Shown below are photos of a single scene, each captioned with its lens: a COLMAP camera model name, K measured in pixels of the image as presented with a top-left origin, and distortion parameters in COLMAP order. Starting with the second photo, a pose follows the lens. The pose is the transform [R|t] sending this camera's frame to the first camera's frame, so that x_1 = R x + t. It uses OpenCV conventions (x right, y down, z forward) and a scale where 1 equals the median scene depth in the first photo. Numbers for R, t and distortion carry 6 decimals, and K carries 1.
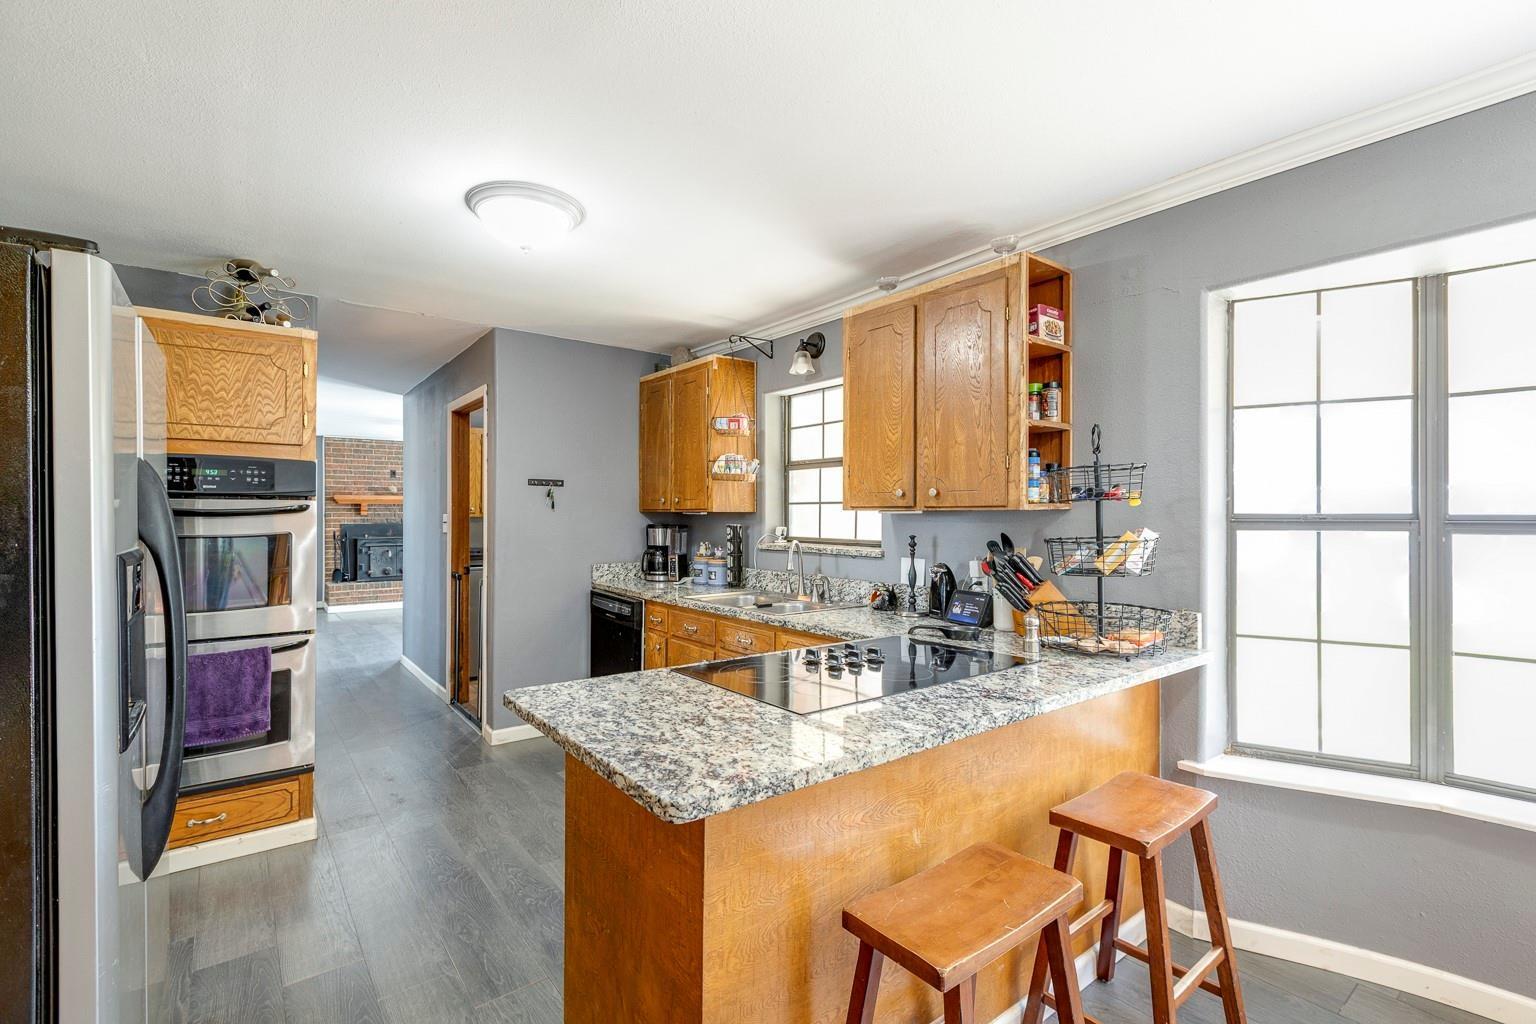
lens RADIAL K [[687.2, 0, 774.5], [0, 687.2, 510.2], [0, 0, 1]] dist [-0.002324, -0.000433]
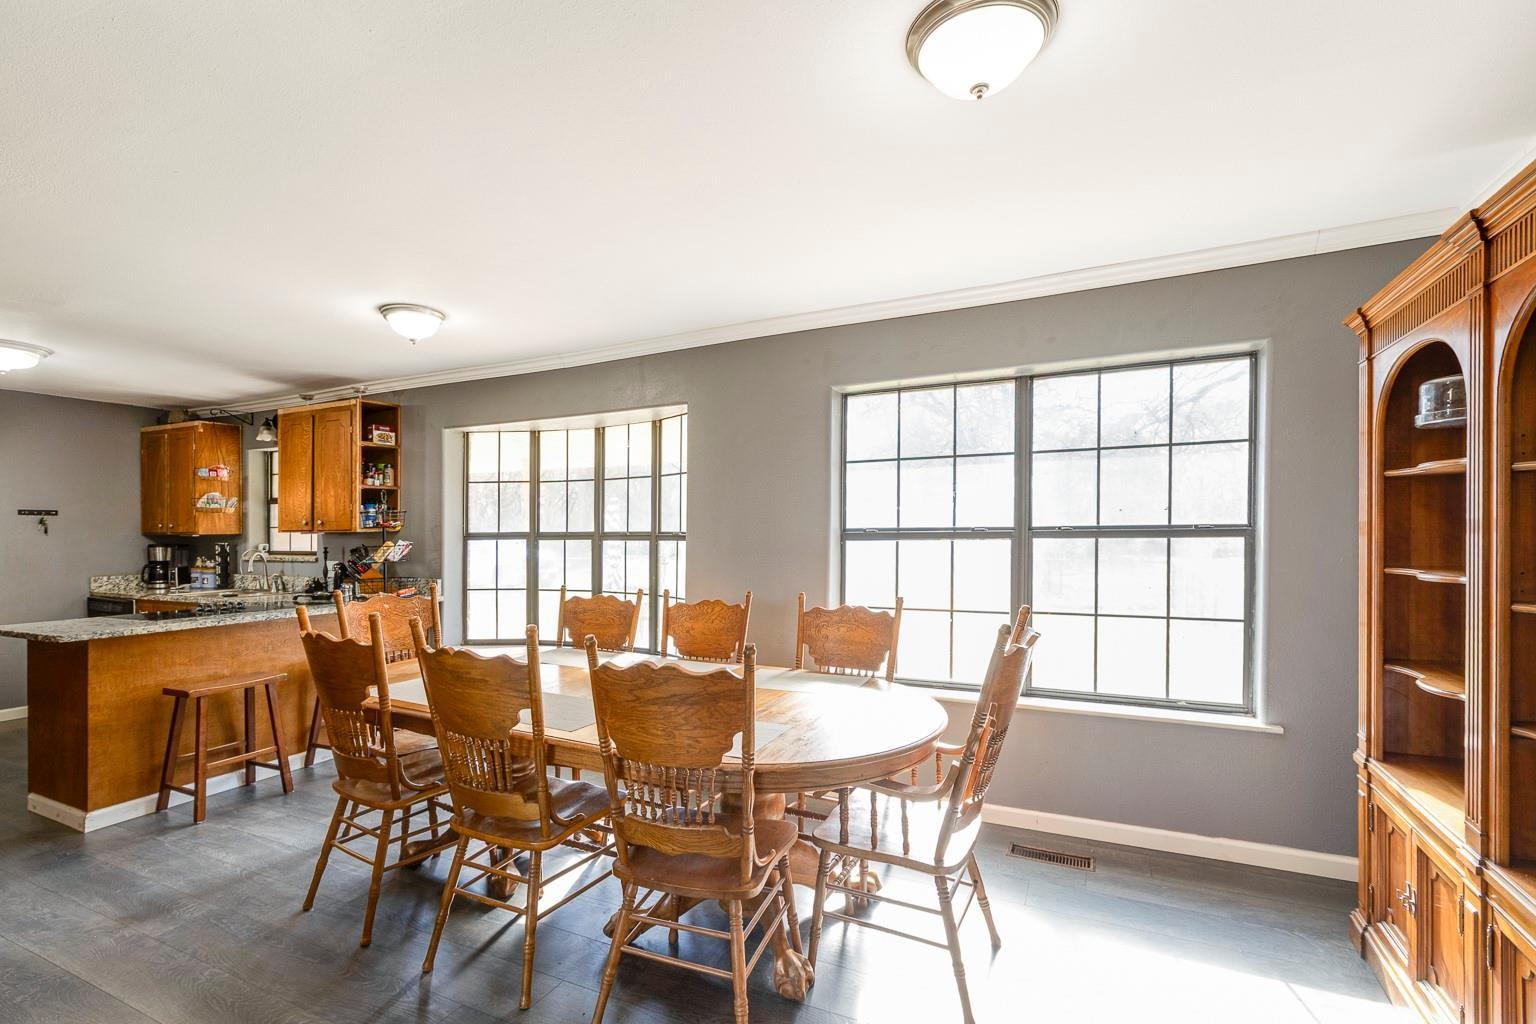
lens RADIAL K [[683.7, 0, 769.0], [0, 683.7, 528.9], [0, 0, 1]] dist [-0.003523, -0.000009]
pose [[0.893300, -0.011498, 0.449313, 0.349103], [0.009939, 0.999934, 0.005828, -0.005685], [-0.449350, -0.000741, 0.893355, -0.821170]]
